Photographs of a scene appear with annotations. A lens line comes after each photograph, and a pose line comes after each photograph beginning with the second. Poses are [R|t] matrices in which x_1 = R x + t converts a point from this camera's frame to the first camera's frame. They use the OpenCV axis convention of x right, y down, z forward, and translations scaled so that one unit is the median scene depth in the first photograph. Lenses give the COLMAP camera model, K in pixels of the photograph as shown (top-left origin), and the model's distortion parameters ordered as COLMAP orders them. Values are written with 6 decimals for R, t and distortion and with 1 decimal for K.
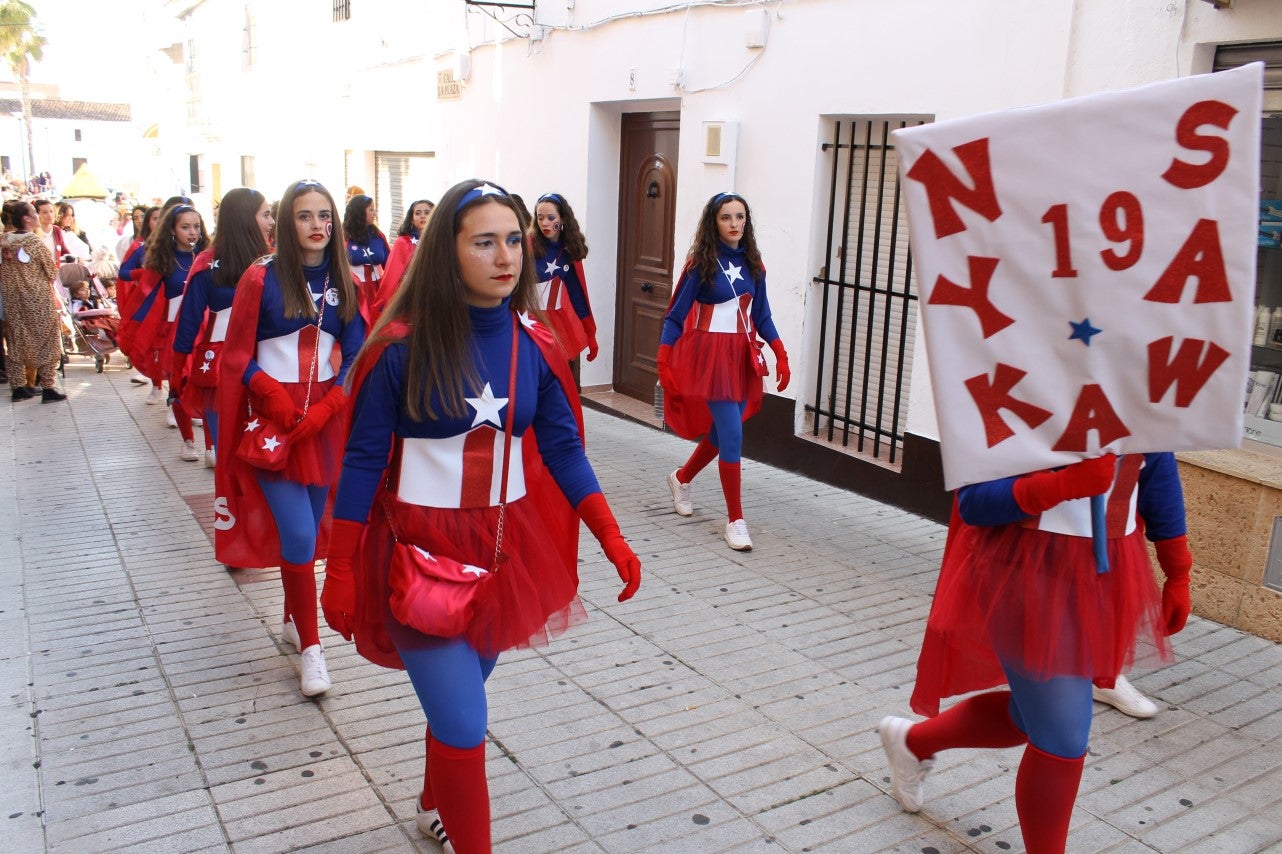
lens RADIAL K [[1090.3, 0, 644.3], [0, 1090.3, 441.4], [0, 0, 1]] dist [-0.157852, 0.135285]
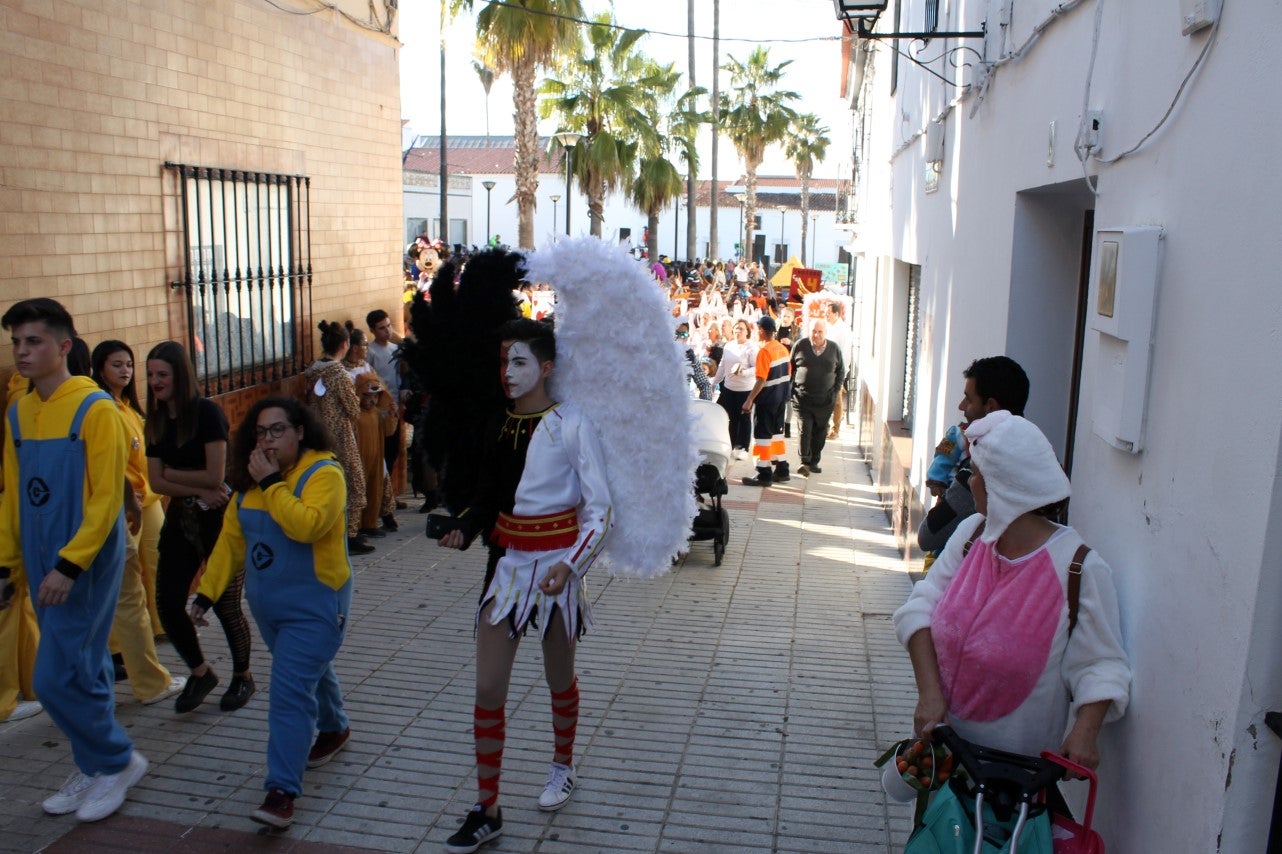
lens RADIAL K [[1089.6, 0, 645.0], [0, 1089.6, 432.4], [0, 0, 1]] dist [-0.165098, 0.148202]
pose [[0.765603, 0.092392, -0.636644, 0.356024], [-0.148359, 0.988315, -0.034982, -0.338928], [0.625973, 0.121234, 0.770364, 1.099076]]
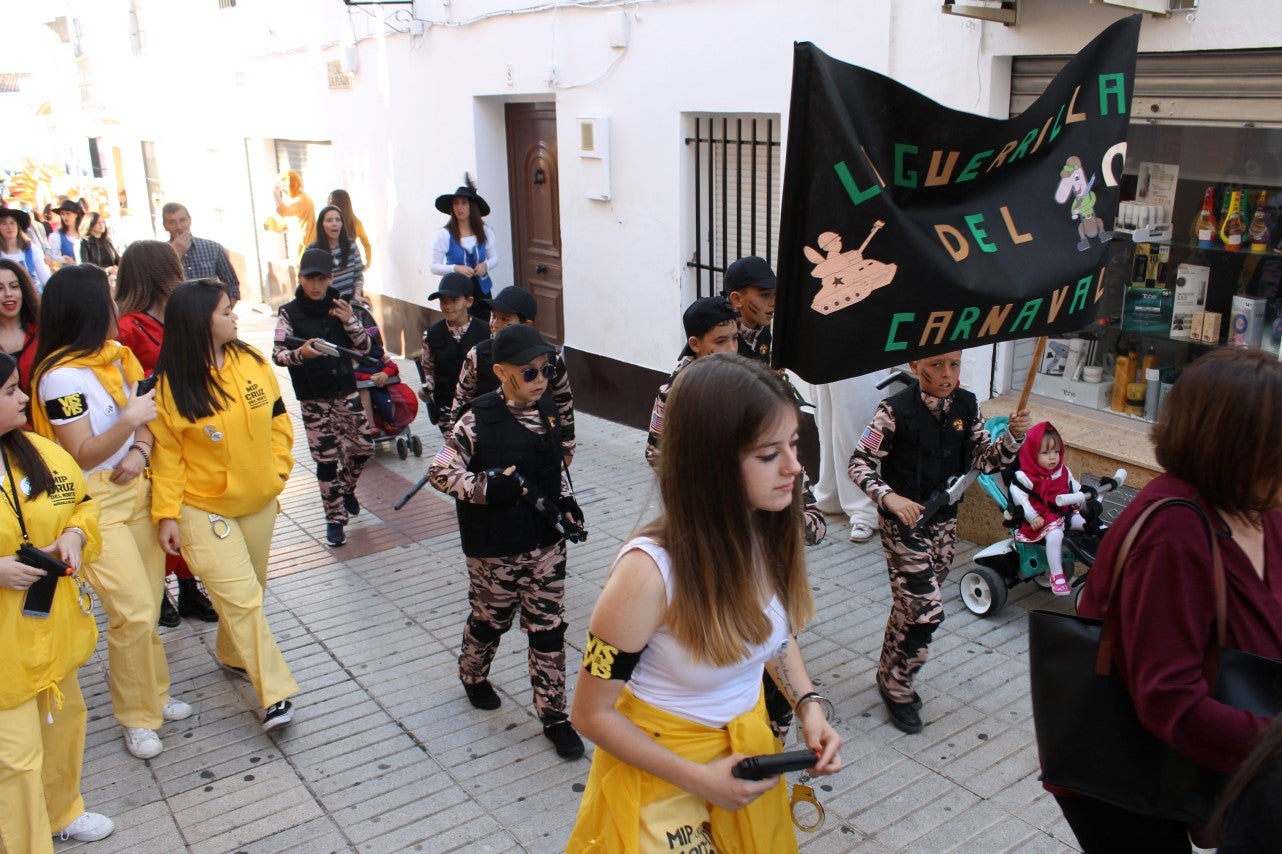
lens RADIAL K [[1089.6, 0, 645.0], [0, 1089.6, 432.4], [0, 0, 1]] dist [-0.165098, 0.148202]
pose [[0.995127, -0.080925, 0.056337, 0.070492], [0.077649, 0.995286, 0.058104, -0.085061], [-0.060773, -0.053447, 0.996720, -0.144218]]
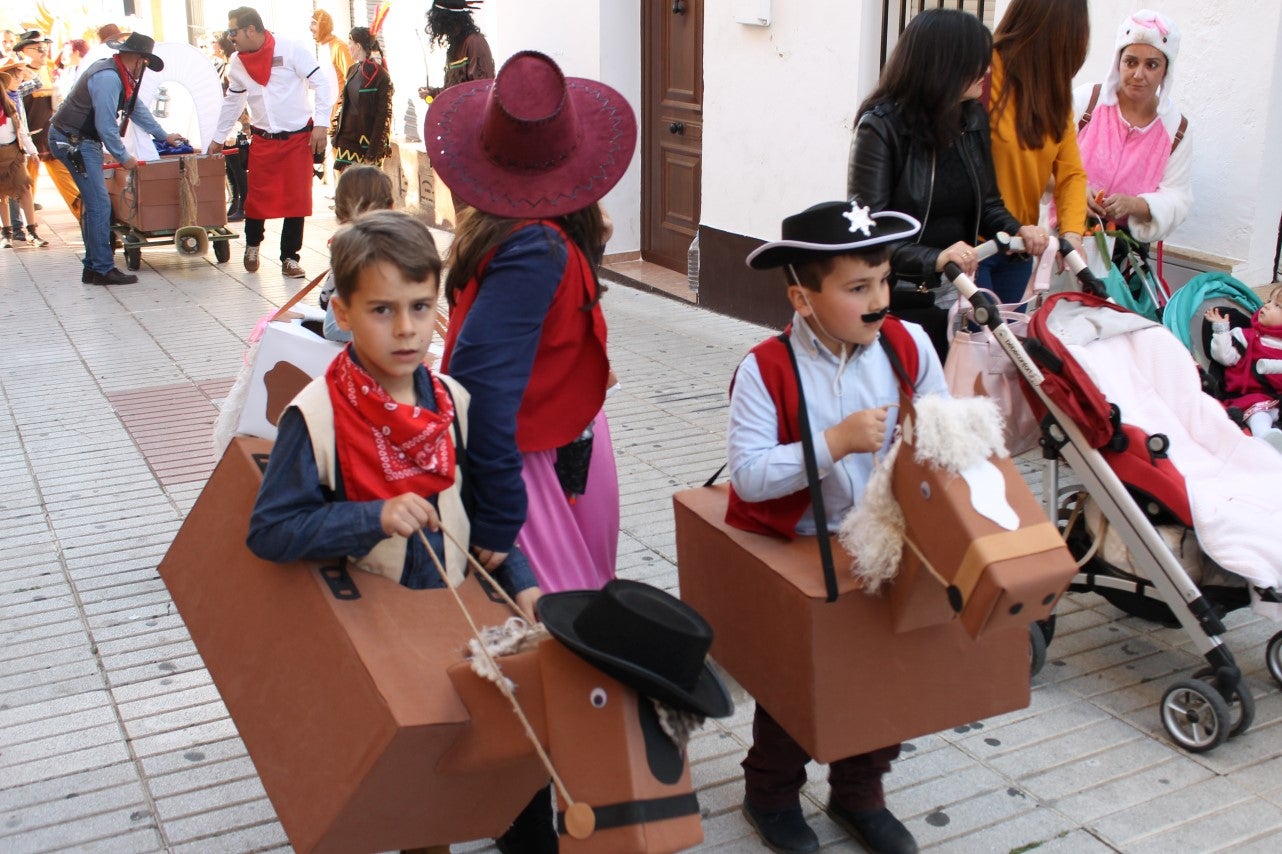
lens RADIAL K [[1422.0, 0, 645.7], [0, 1422.0, 427.8], [0, 0, 1]] dist [-0.107792, 0.132029]
pose [[0.997694, -0.017973, -0.065448, 0.100159], [0.021924, 0.997947, 0.060169, 0.035124], [0.064232, -0.061465, 0.996040, -0.118973]]
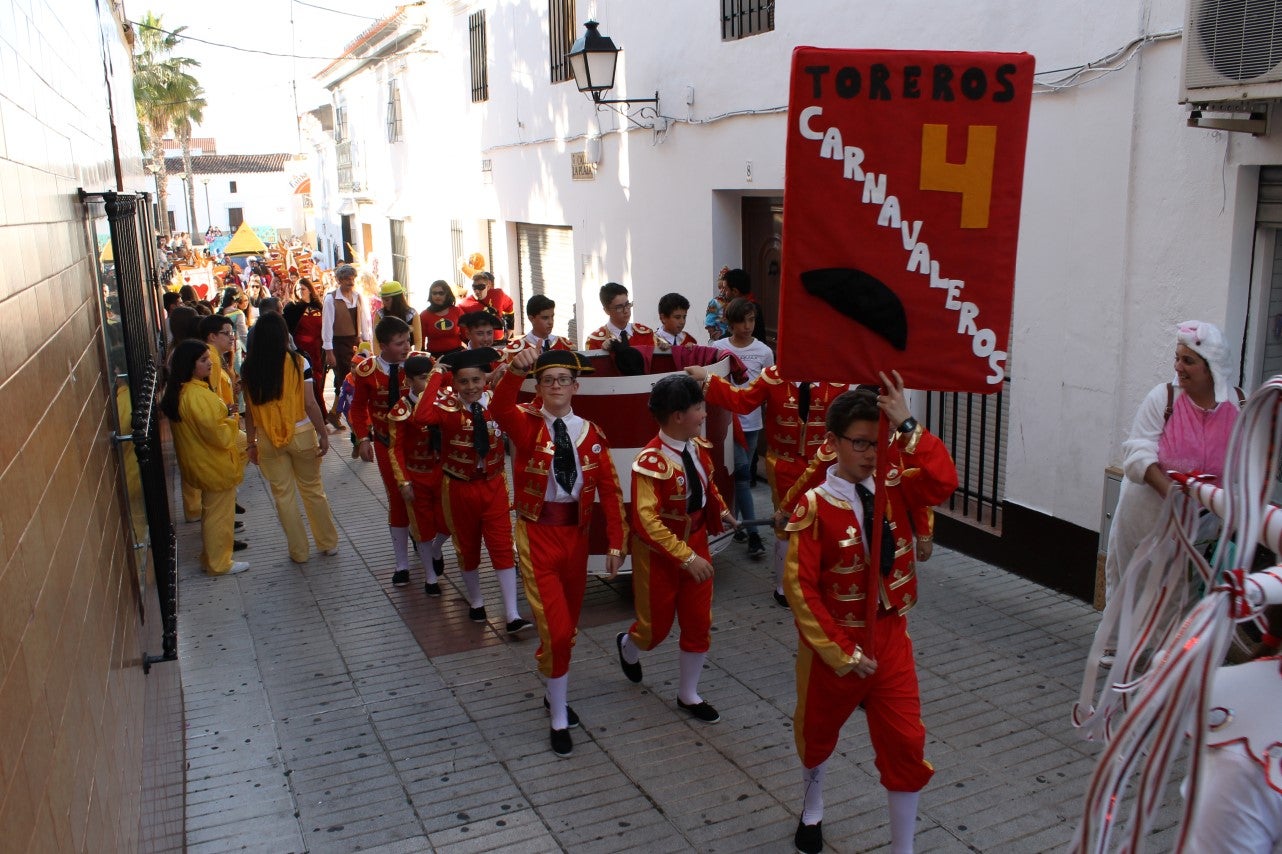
lens RADIAL K [[1093.5, 0, 645.0], [0, 1093.5, 432.9], [0, 0, 1]] dist [-0.164615, 0.148370]
pose [[0.991057, -0.036684, -0.128295, 0.032642], [0.034024, 0.999159, -0.022864, -0.102147], [0.129026, 0.018294, 0.991472, -0.223891]]
